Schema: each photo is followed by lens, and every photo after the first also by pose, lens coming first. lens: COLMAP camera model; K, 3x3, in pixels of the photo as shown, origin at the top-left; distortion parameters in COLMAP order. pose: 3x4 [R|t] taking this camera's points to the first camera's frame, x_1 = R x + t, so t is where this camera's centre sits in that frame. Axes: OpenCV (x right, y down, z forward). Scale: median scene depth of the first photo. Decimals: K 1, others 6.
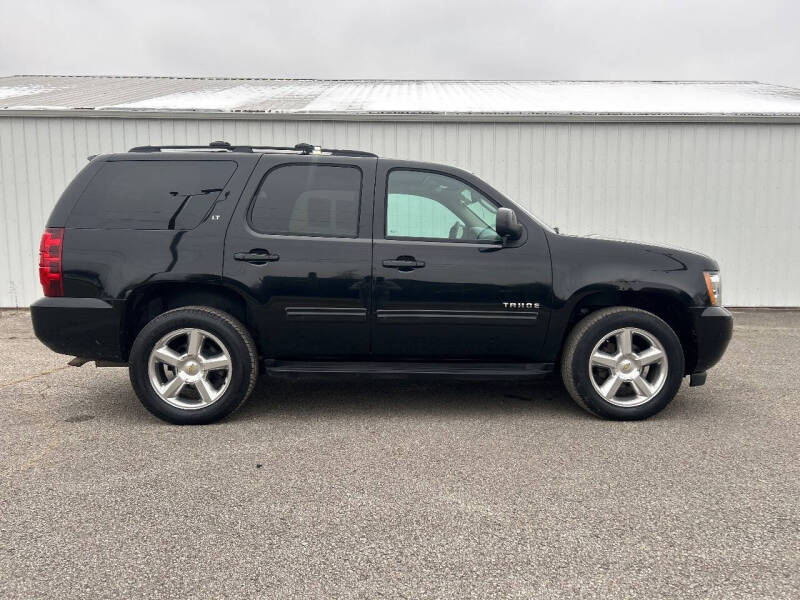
lens RADIAL K [[571.0, 0, 400.3], [0, 571.0, 313.0], [0, 0, 1]] dist [-0.002788, -0.004348]
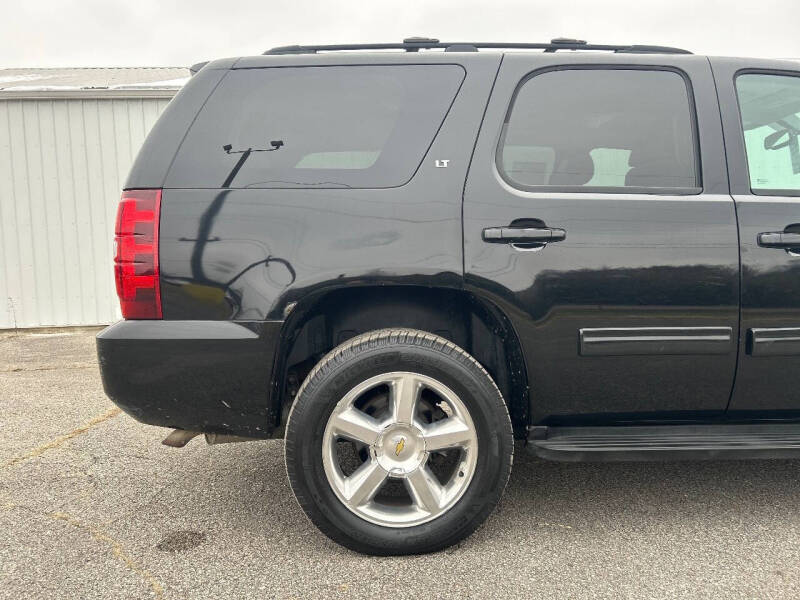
lens RADIAL K [[609.7, 0, 400.0], [0, 609.7, 300.0], [0, 0, 1]] dist [0.040694, -0.003449]
pose [[0.999381, -0.025882, -0.023844, -0.348377], [0.025030, 0.999061, -0.035370, -0.019816], [0.024737, 0.034751, 0.999090, 0.427084]]
